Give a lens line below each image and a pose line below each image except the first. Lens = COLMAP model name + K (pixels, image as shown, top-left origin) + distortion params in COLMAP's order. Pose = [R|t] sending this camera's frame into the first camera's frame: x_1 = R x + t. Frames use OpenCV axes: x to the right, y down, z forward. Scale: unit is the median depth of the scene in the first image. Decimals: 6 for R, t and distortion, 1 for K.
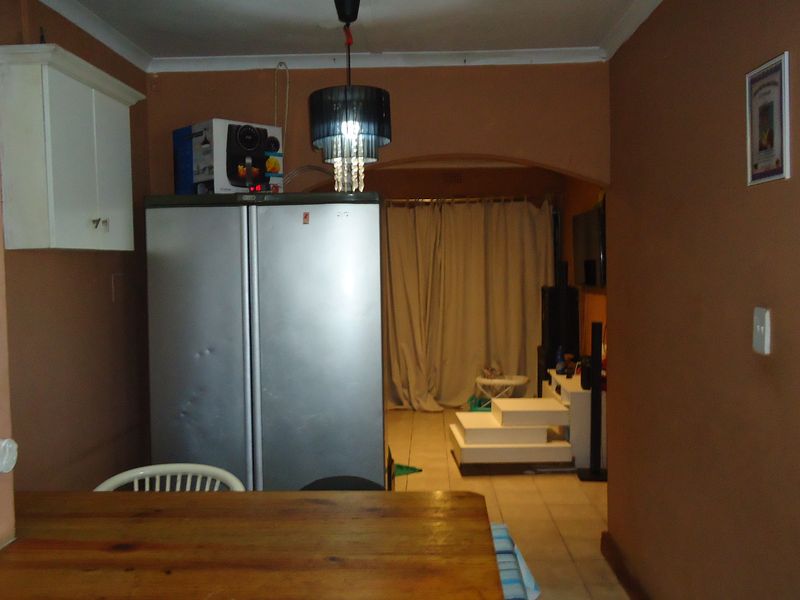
lens RADIAL K [[786.7, 0, 400.0], [0, 786.7, 300.0], [0, 0, 1]] dist [-0.003165, 0.022641]
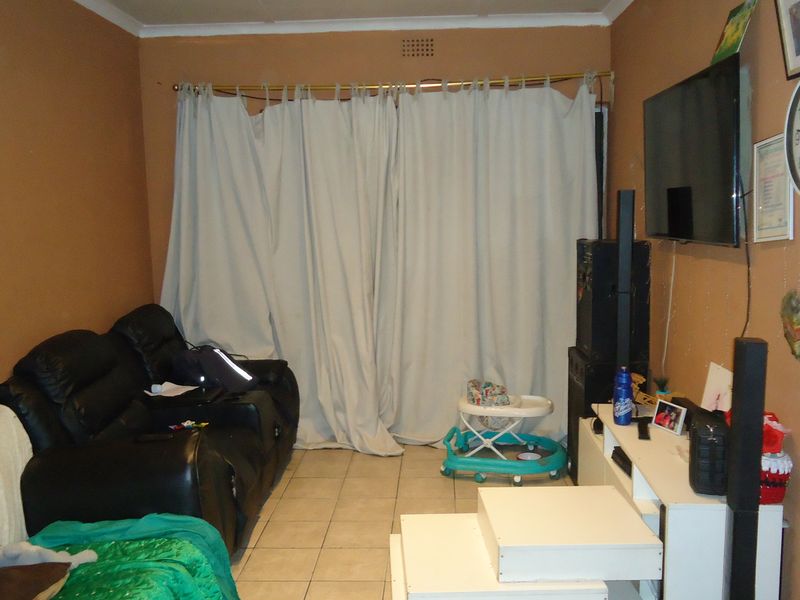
lens RADIAL K [[786.7, 0, 400.0], [0, 786.7, 300.0], [0, 0, 1]] dist [-0.003165, 0.022641]
pose [[0.999981, -0.003679, -0.005044, 0.056786], [0.004027, 0.997484, 0.070783, -0.013859], [0.004771, -0.070802, 0.997479, 0.430356]]
